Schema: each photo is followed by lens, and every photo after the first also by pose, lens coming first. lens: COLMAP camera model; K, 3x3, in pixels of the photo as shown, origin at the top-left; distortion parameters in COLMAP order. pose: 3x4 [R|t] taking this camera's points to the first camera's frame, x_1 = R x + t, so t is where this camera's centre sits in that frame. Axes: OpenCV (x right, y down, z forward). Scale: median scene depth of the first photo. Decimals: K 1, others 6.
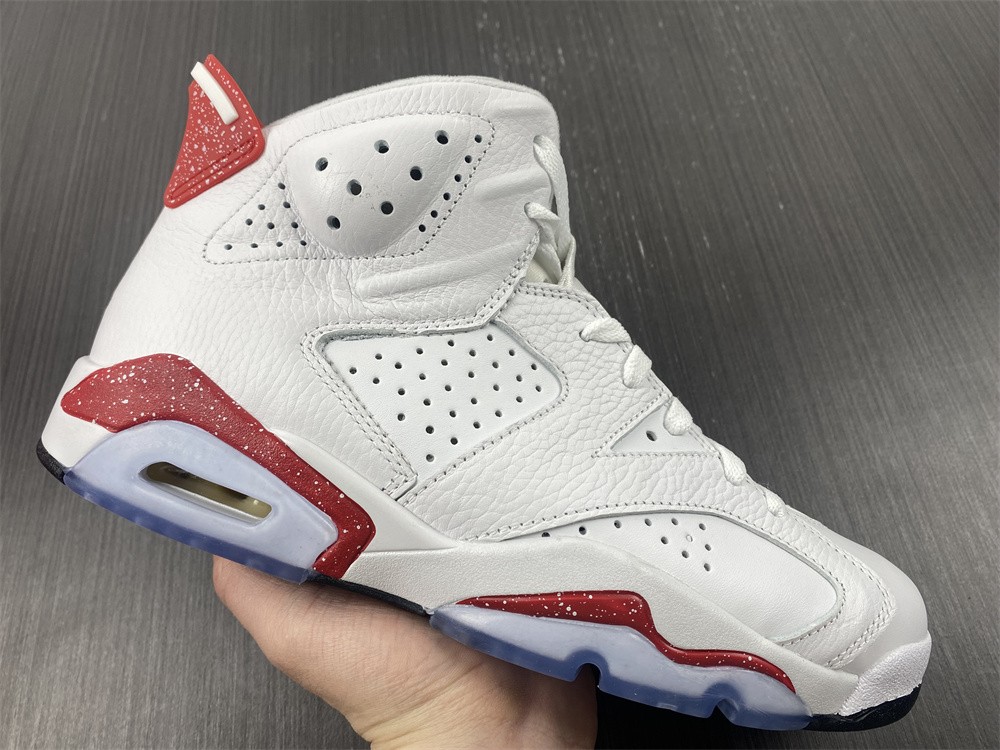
lens RADIAL K [[771.4, 0, 437.0], [0, 771.4, 371.9], [0, 0, 1]] dist [-0.027072, 0.013916]
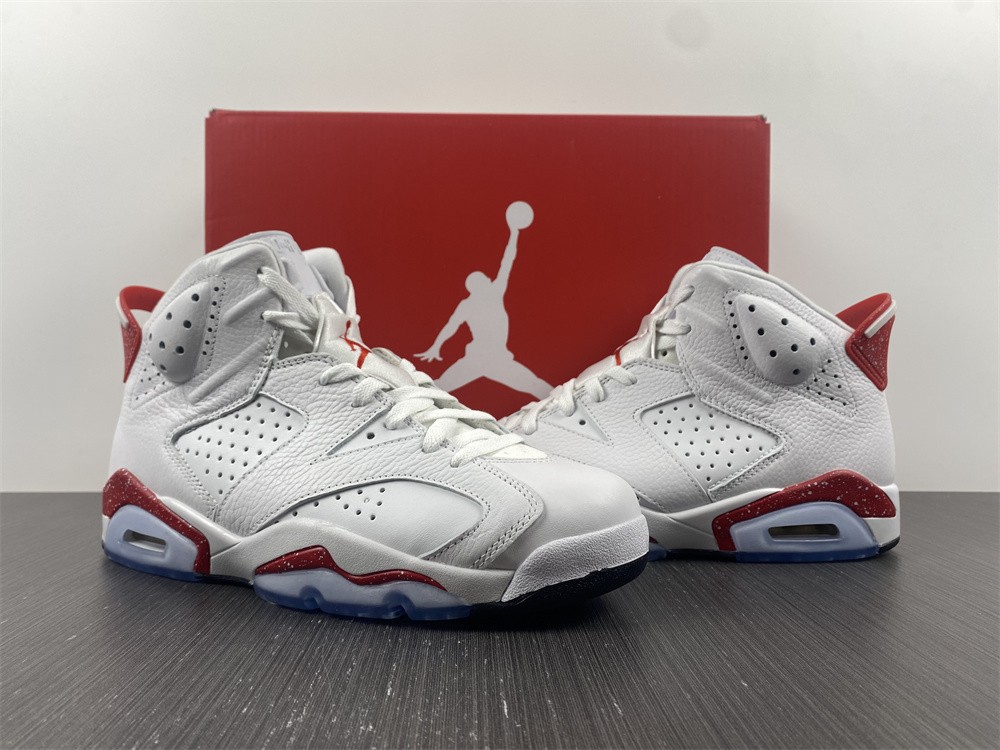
lens RADIAL K [[771.4, 0, 497.6], [0, 771.4, 375.5], [0, 0, 1]] dist [-0.027072, 0.013916]
pose [[0.861794, -0.303665, -0.406323, 1.163598], [0.292271, 0.951944, -0.091540, 0.186787], [0.414594, -0.039868, 0.909133, -0.216776]]
